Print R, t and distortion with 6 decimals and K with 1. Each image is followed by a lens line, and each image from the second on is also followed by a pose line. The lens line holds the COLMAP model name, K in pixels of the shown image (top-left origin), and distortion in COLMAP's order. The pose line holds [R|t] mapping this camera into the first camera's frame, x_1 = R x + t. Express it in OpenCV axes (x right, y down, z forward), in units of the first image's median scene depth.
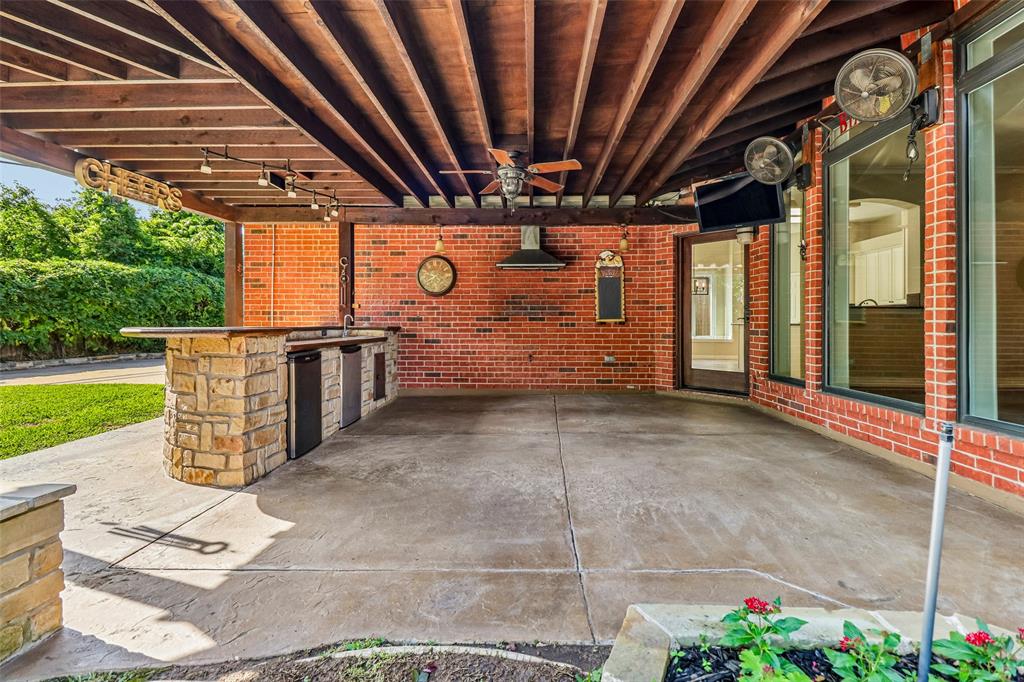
lens RADIAL K [[477.2, 0, 516.8], [0, 477.2, 331.1], [0, 0, 1]] dist [0.017601, -0.001779]
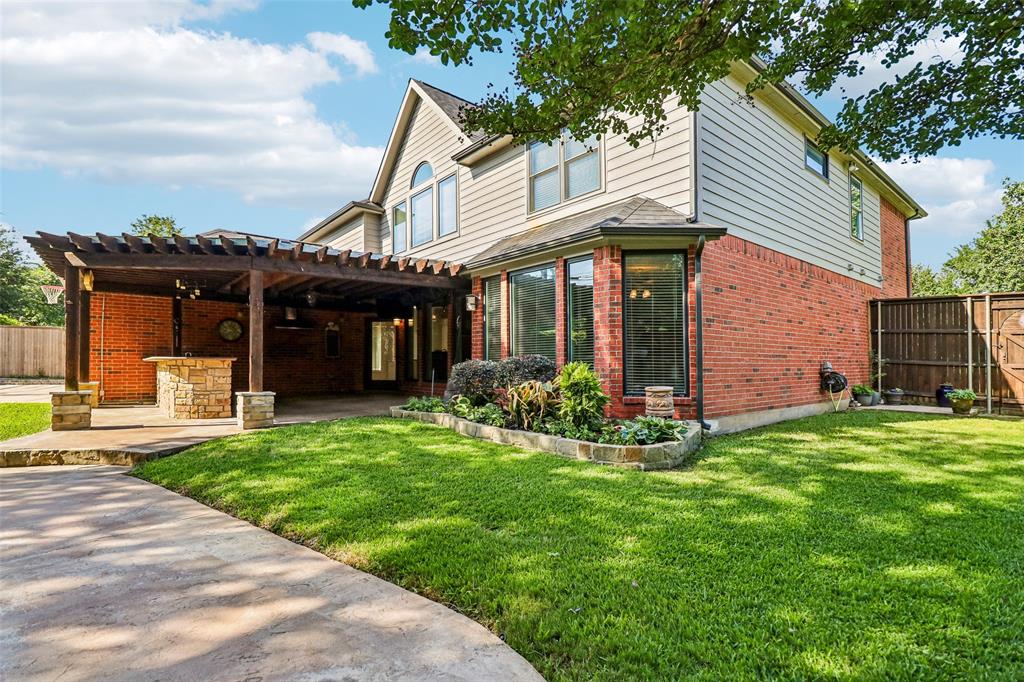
lens RADIAL K [[477.2, 0, 525.8], [0, 477.2, 358.3], [0, 0, 1]] dist [0.017601, -0.001779]
pose [[0.728178, 0.007706, 0.685345, -0.602423], [0.012691, 0.999614, -0.024724, 0.042288], [-0.685271, 0.026702, 0.727799, -1.028270]]
